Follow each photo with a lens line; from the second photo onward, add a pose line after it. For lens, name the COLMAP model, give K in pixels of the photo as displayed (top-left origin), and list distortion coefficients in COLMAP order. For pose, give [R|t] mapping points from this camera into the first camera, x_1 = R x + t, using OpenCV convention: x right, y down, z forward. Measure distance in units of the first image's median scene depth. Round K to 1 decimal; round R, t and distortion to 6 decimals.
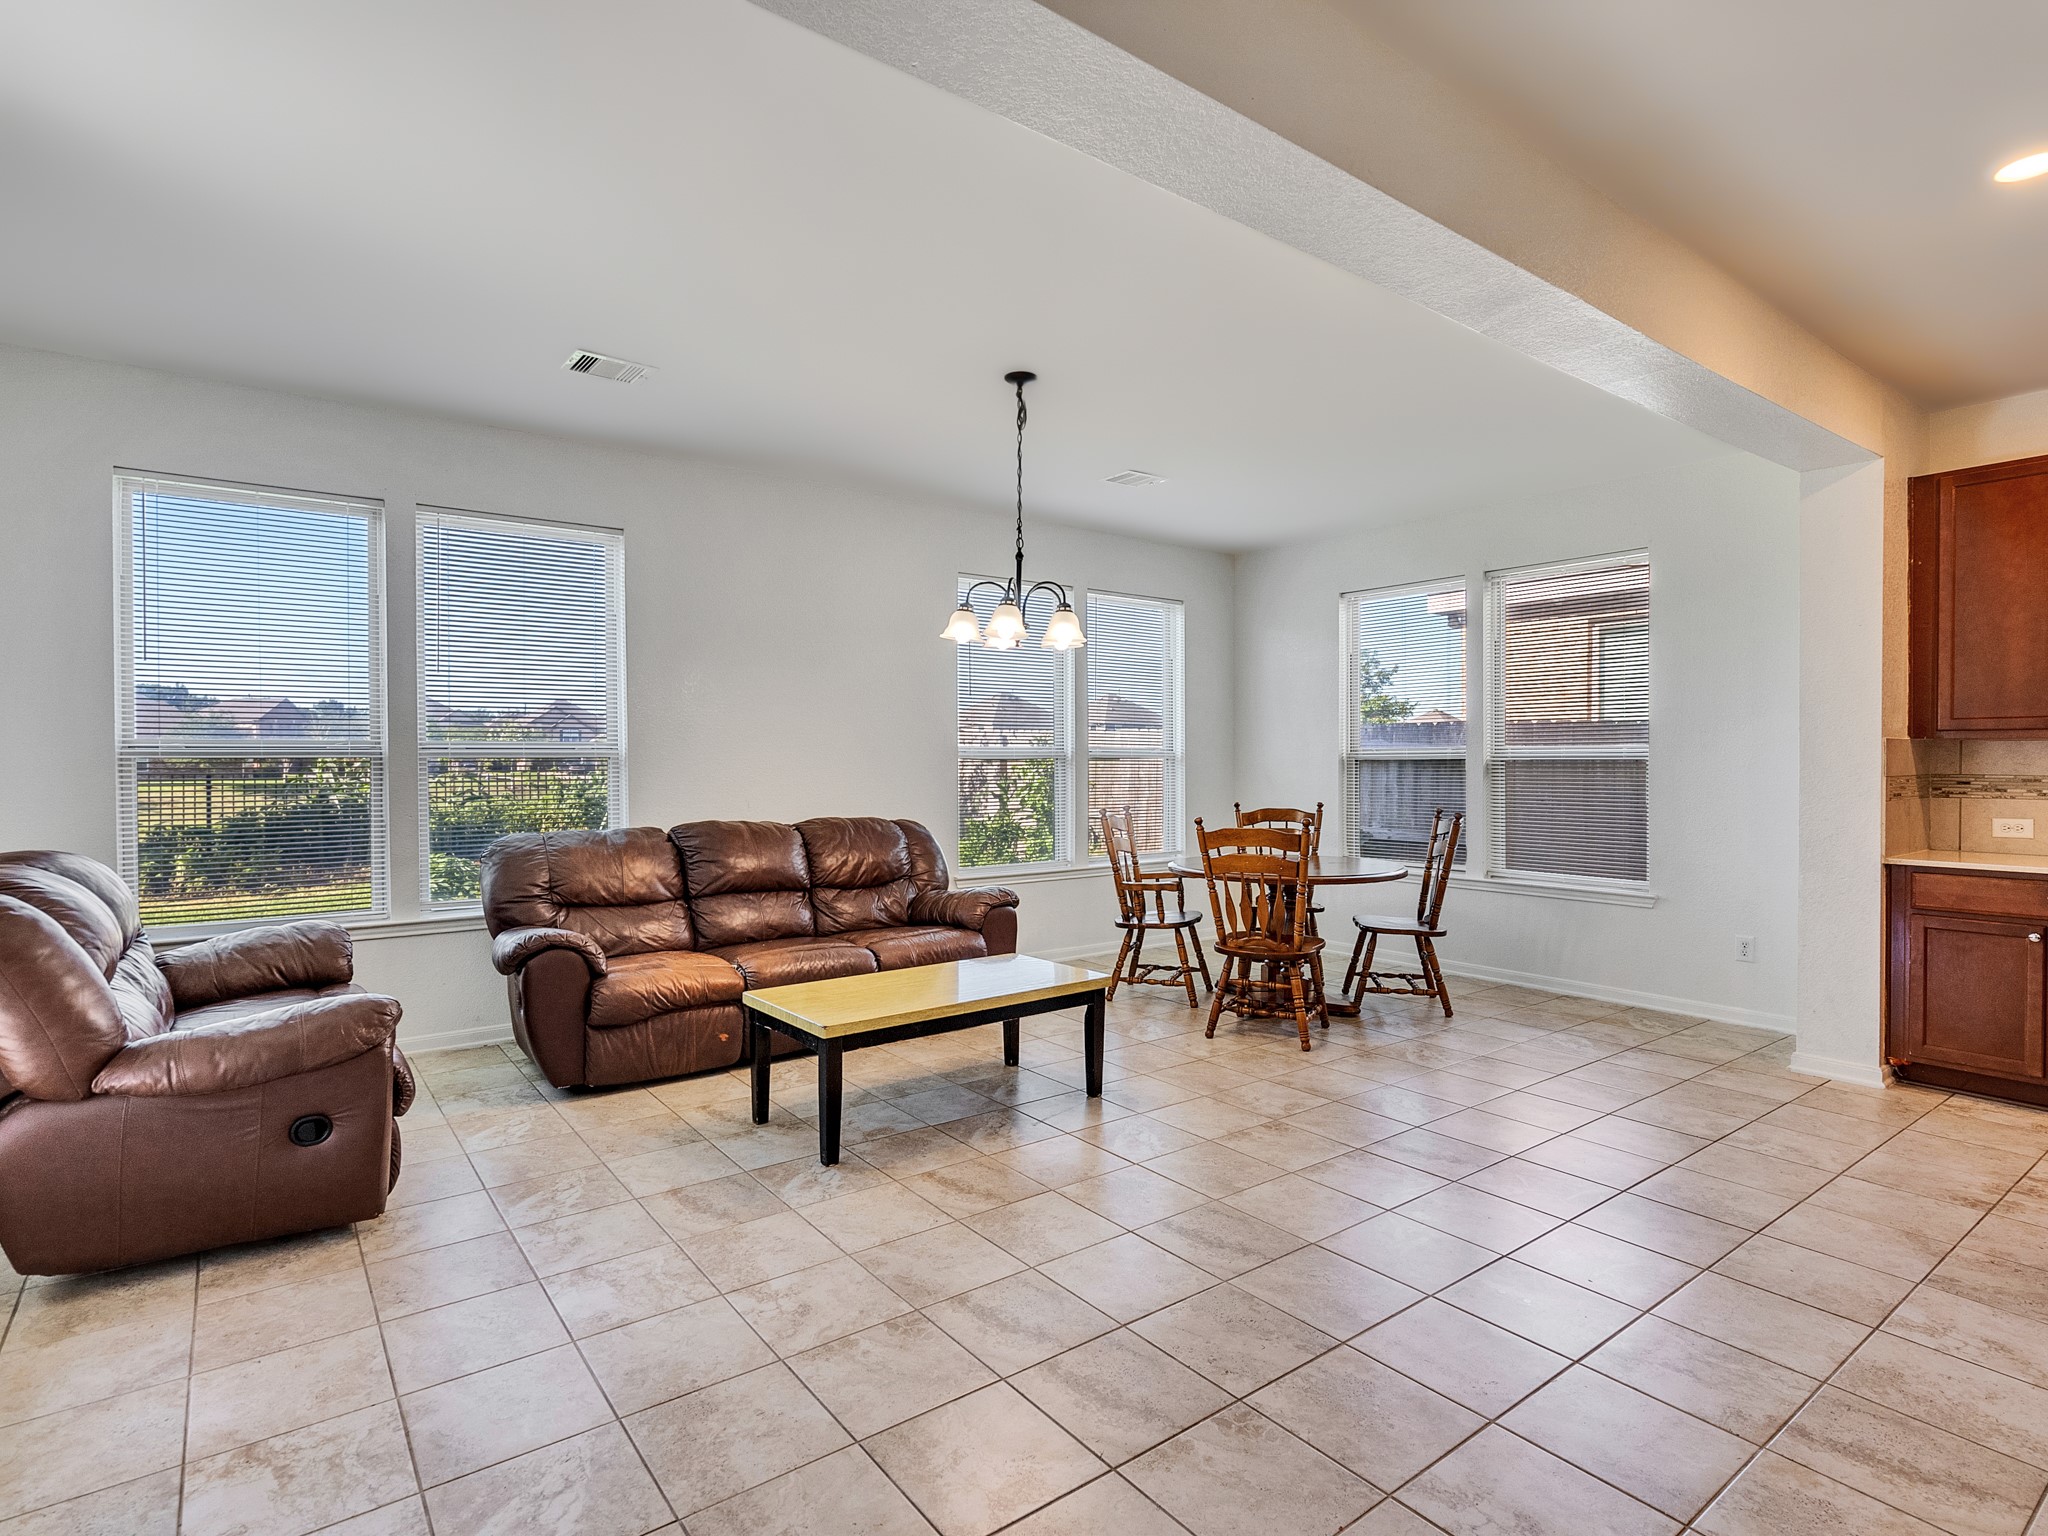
lens RADIAL K [[1044.5, 0, 1009.6], [0, 1044.5, 770.1], [0, 0, 1]] dist [-0.007786, 0.005262]
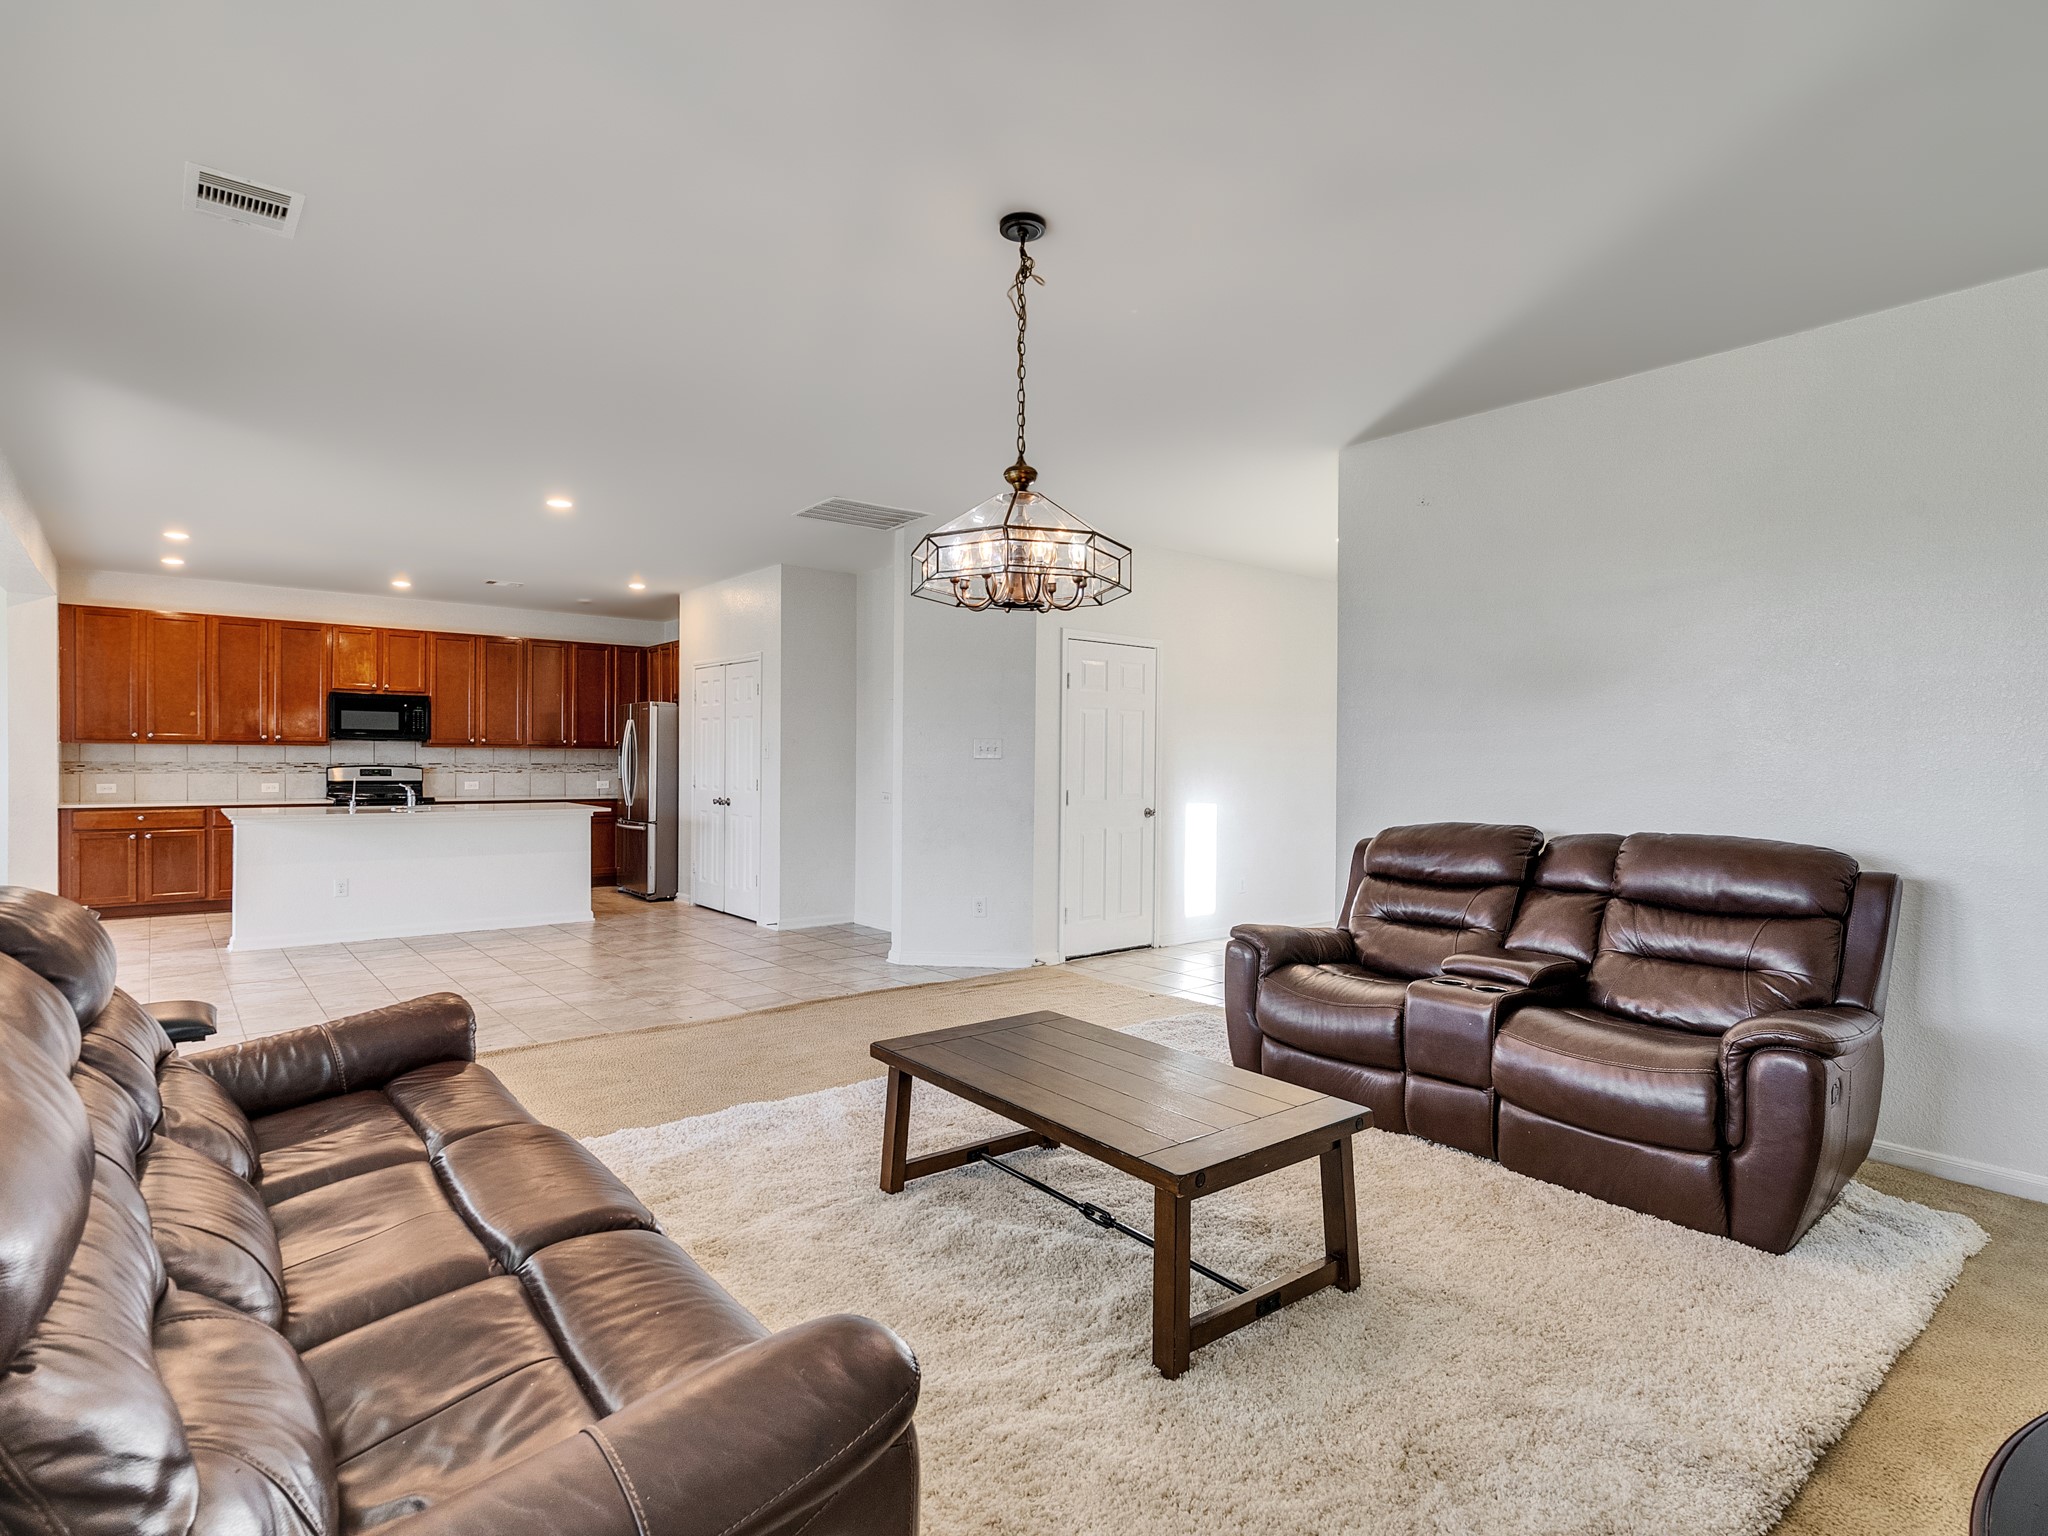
lens RADIAL K [[1044.5, 0, 1009.6], [0, 1044.5, 770.1], [0, 0, 1]] dist [-0.007786, 0.005262]
pose [[-0.055166, -0.010306, 0.998424, -0.943986], [0.003926, 0.999937, 0.010539, 0.005493], [-0.998469, 0.004501, -0.055122, -0.515502]]
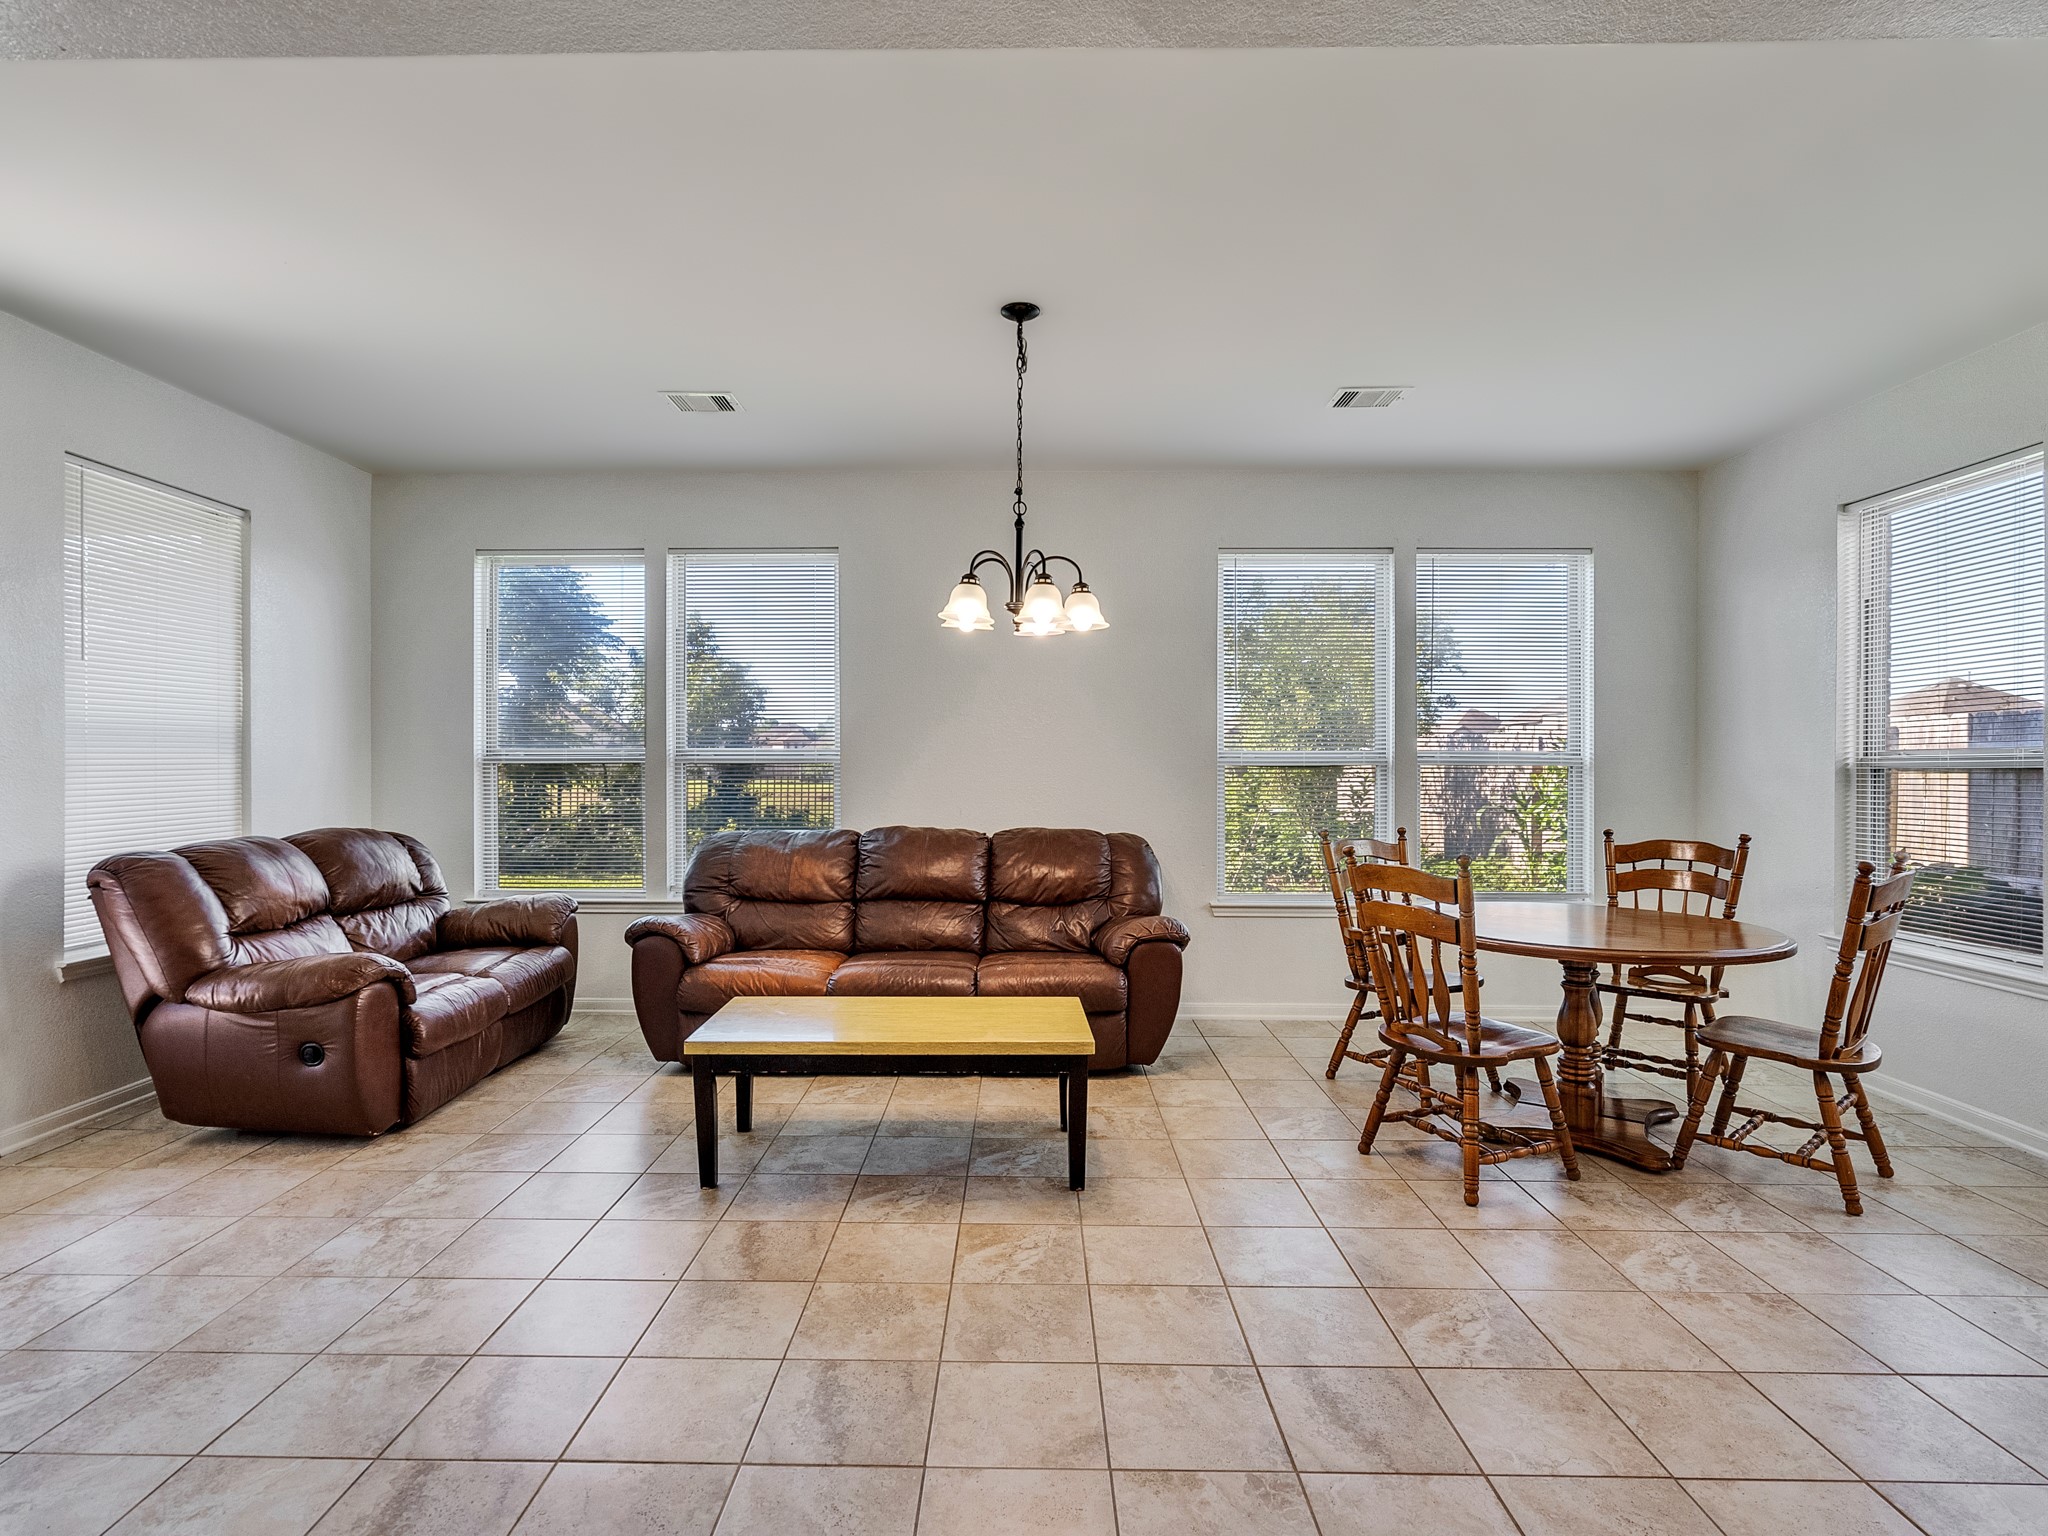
lens RADIAL K [[1044.5, 0, 1009.6], [0, 1044.5, 770.1], [0, 0, 1]] dist [-0.007786, 0.005262]
pose [[0.794002, 0.004626, -0.607898, 0.414386], [-0.008597, 0.999957, -0.003618, -0.002965], [0.607855, 0.008099, 0.794007, 0.265563]]
